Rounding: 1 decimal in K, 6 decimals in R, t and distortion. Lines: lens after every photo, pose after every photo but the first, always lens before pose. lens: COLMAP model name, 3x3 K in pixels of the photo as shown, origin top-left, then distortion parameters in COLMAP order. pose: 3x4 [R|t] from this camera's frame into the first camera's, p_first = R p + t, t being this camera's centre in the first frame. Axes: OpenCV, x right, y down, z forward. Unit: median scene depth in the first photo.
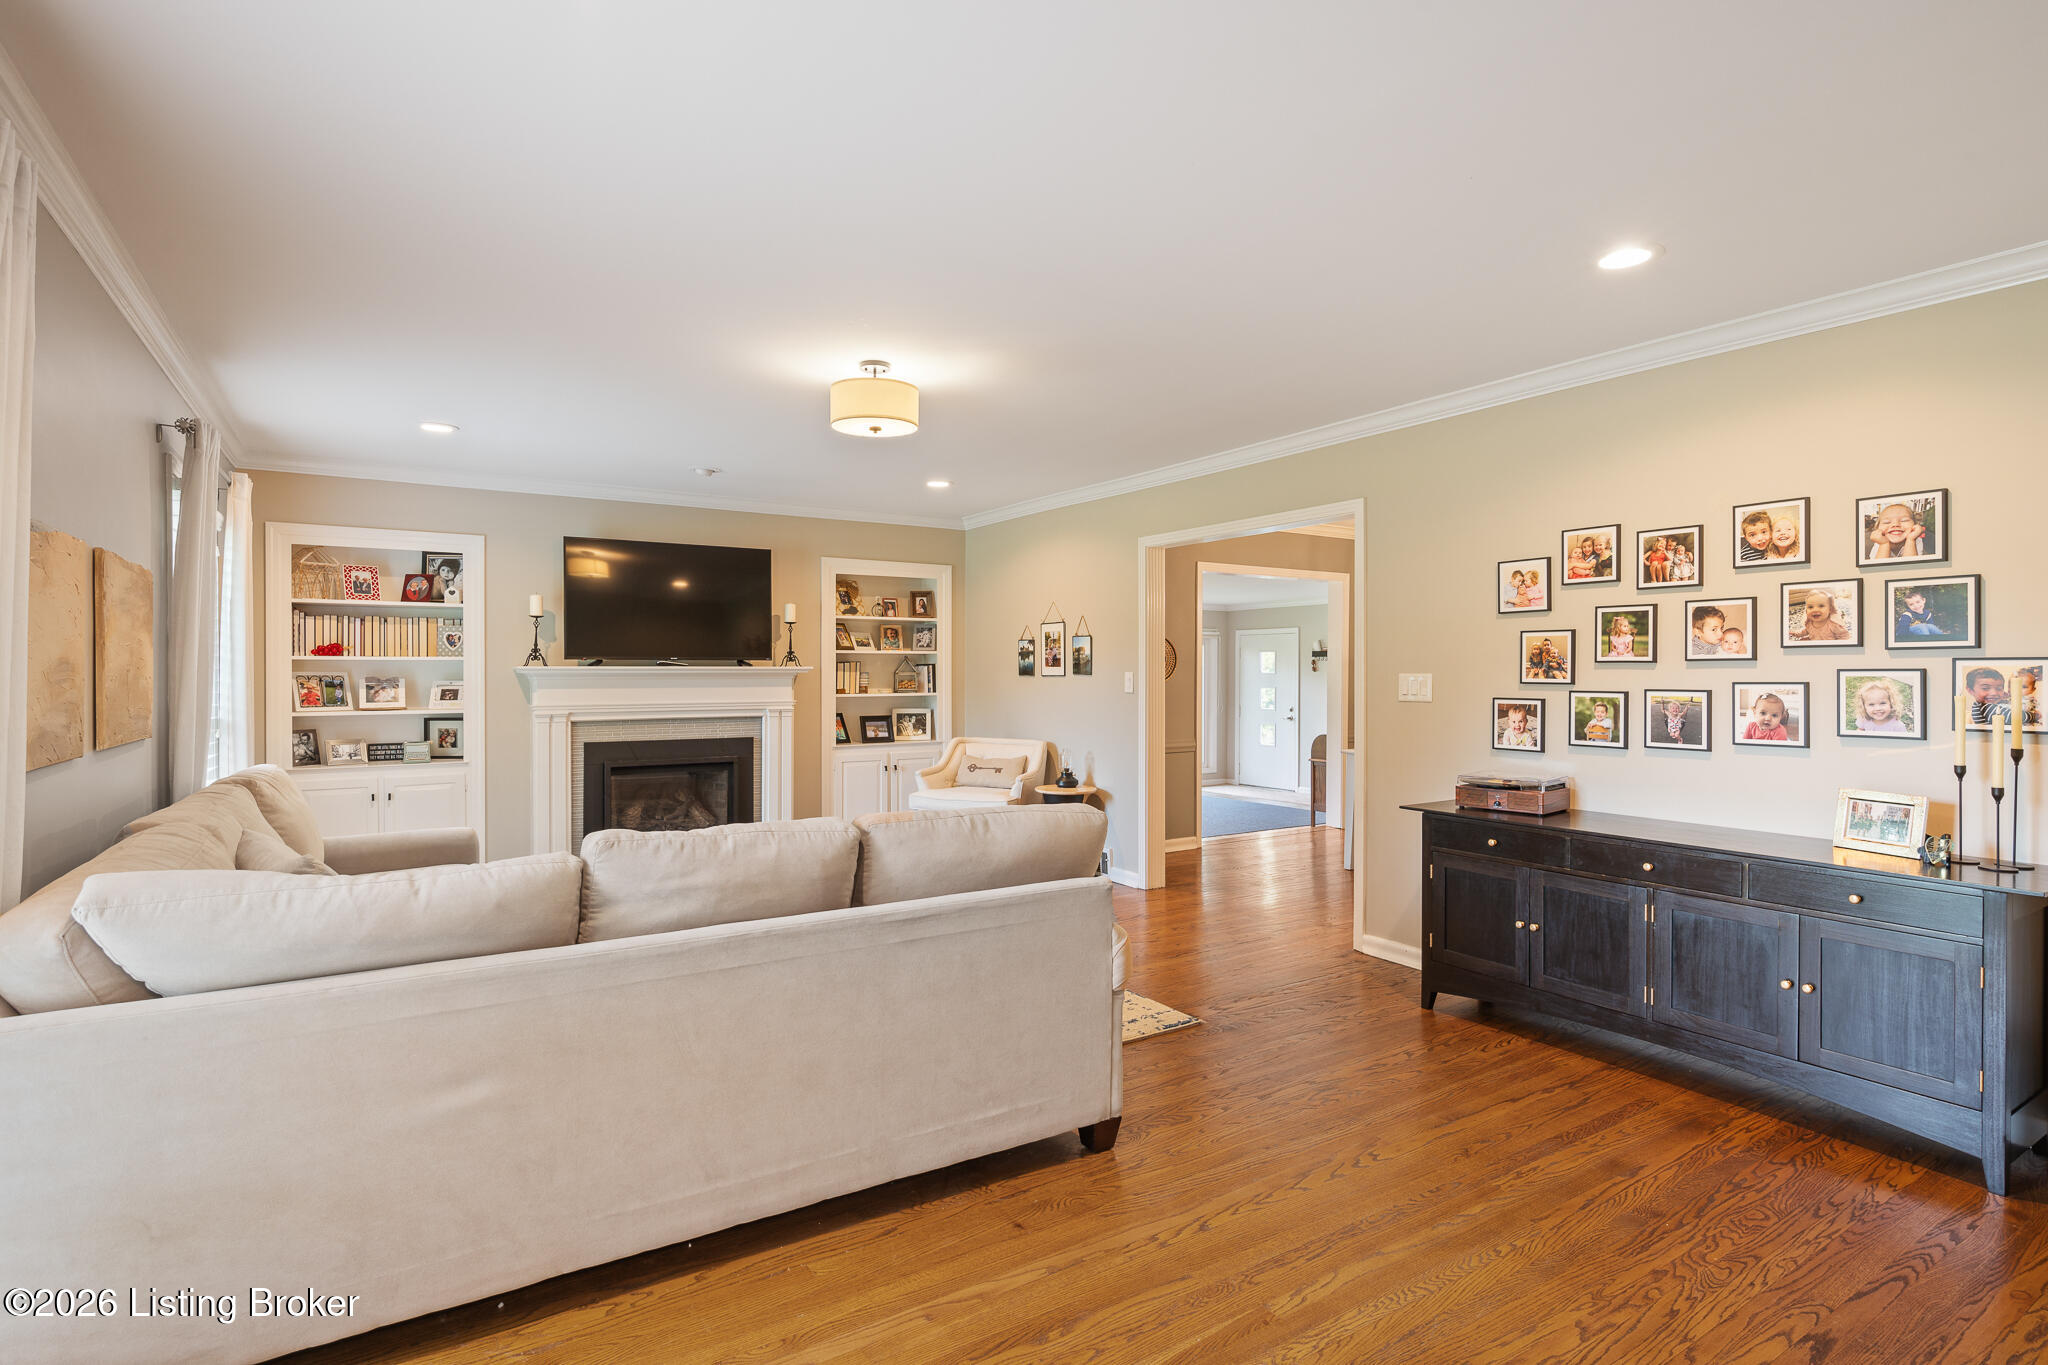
lens RADIAL K [[1019.7, 0, 1024.0], [0, 1019.7, 682.5], [0, 0, 1]] dist [0.000525, 0.000010]
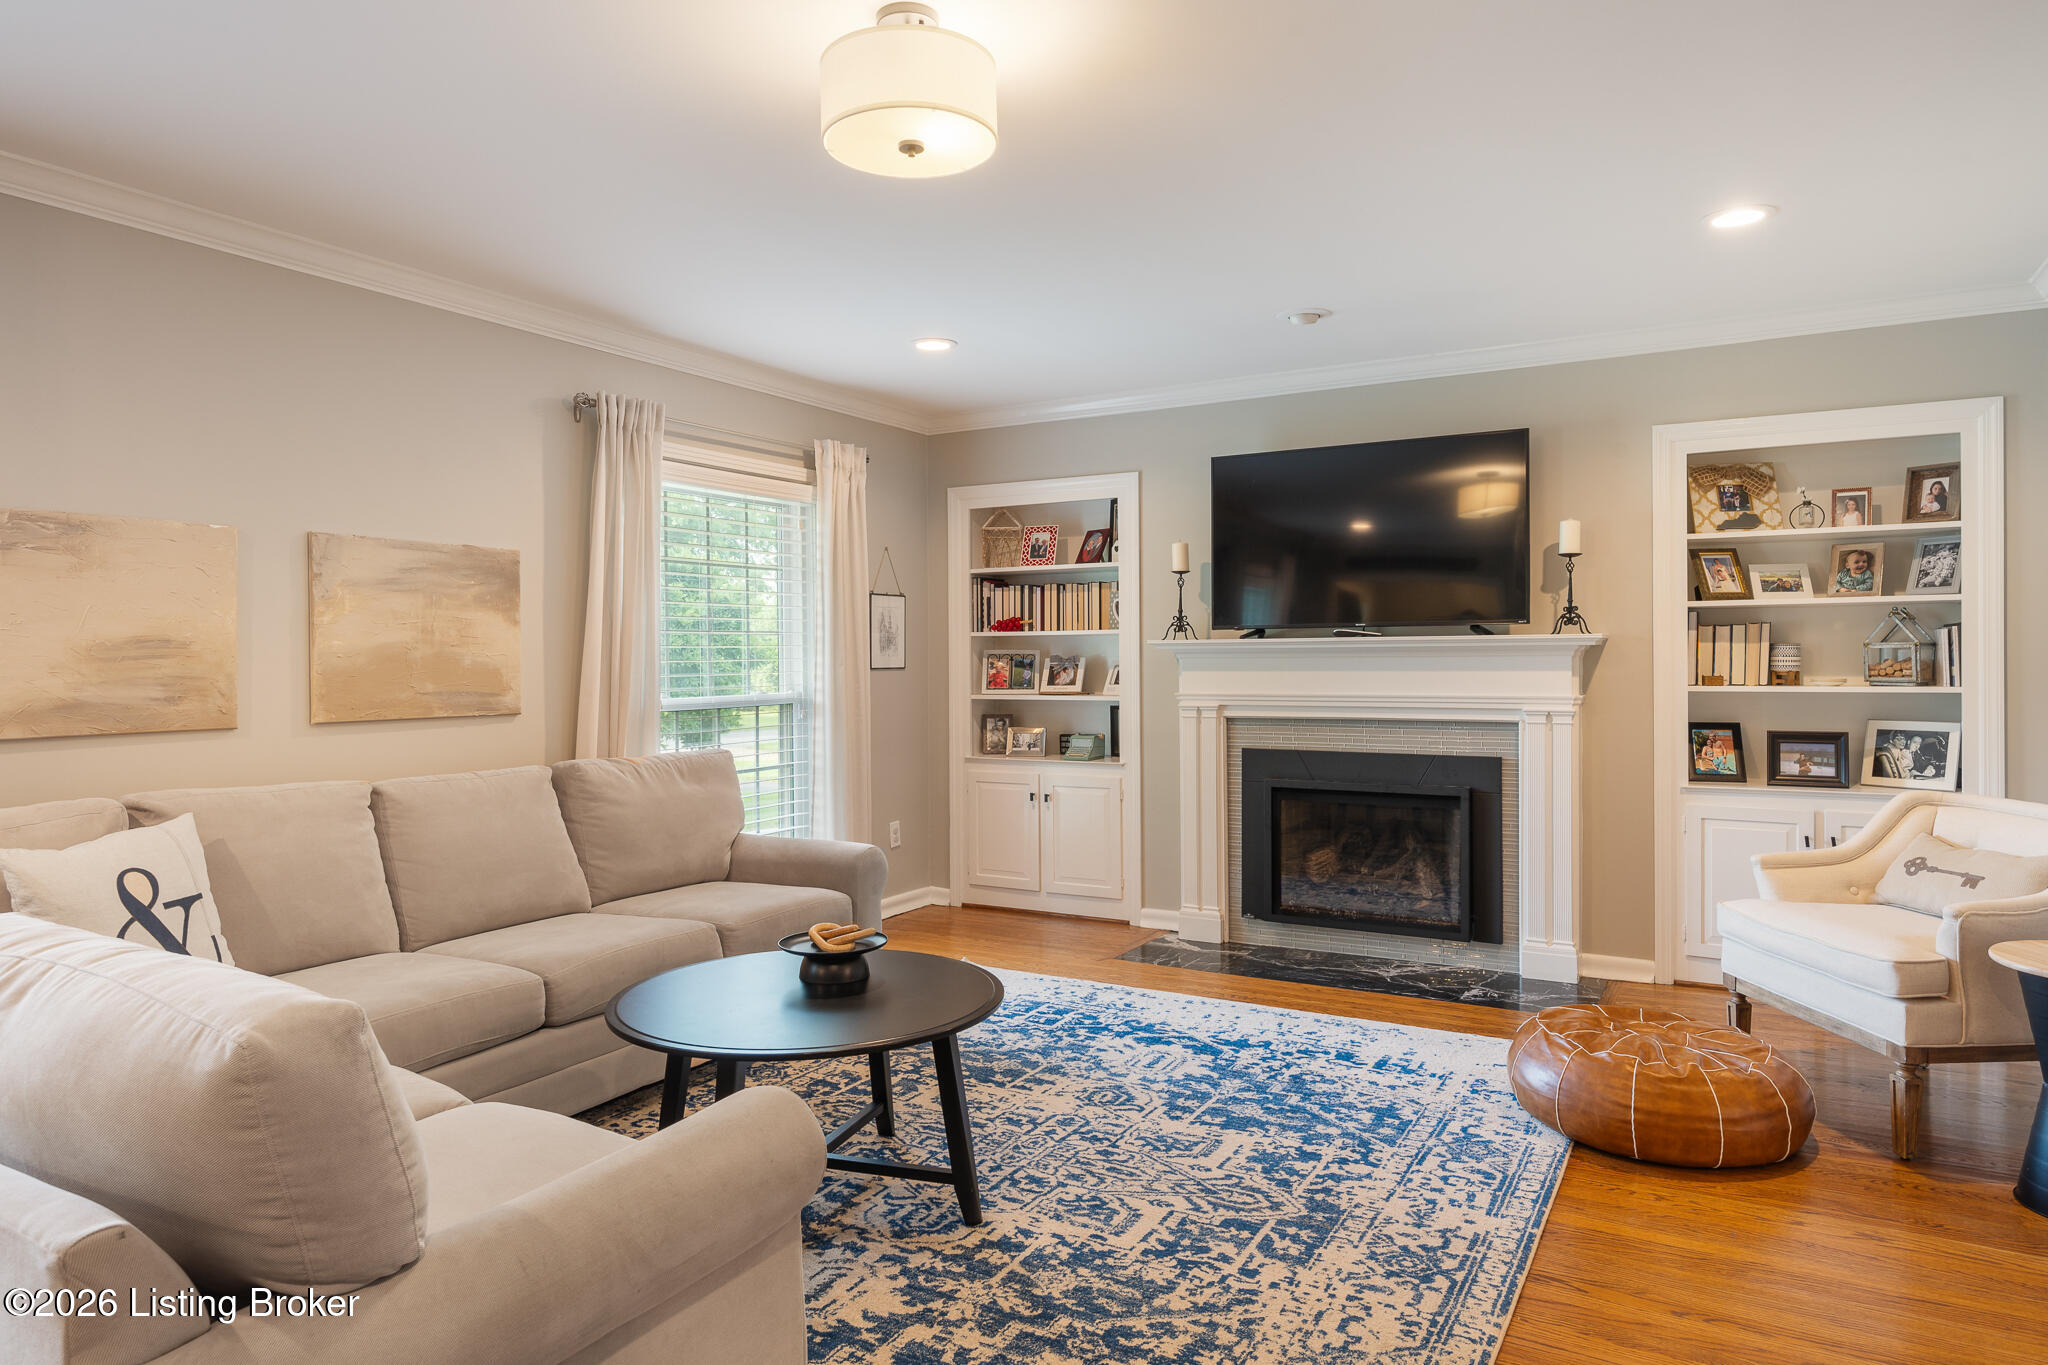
lens RADIAL K [[1253.3, 0, 1023.0], [0, 1253.3, 652.8], [0, 0, 1]] dist [-0.001521, -0.000506]
pose [[0.456797, -0.006094, -0.889550, 0.240985], [-0.003156, 0.999959, -0.008471, 0.001140], [0.889566, 0.006677, 0.456759, 0.433835]]
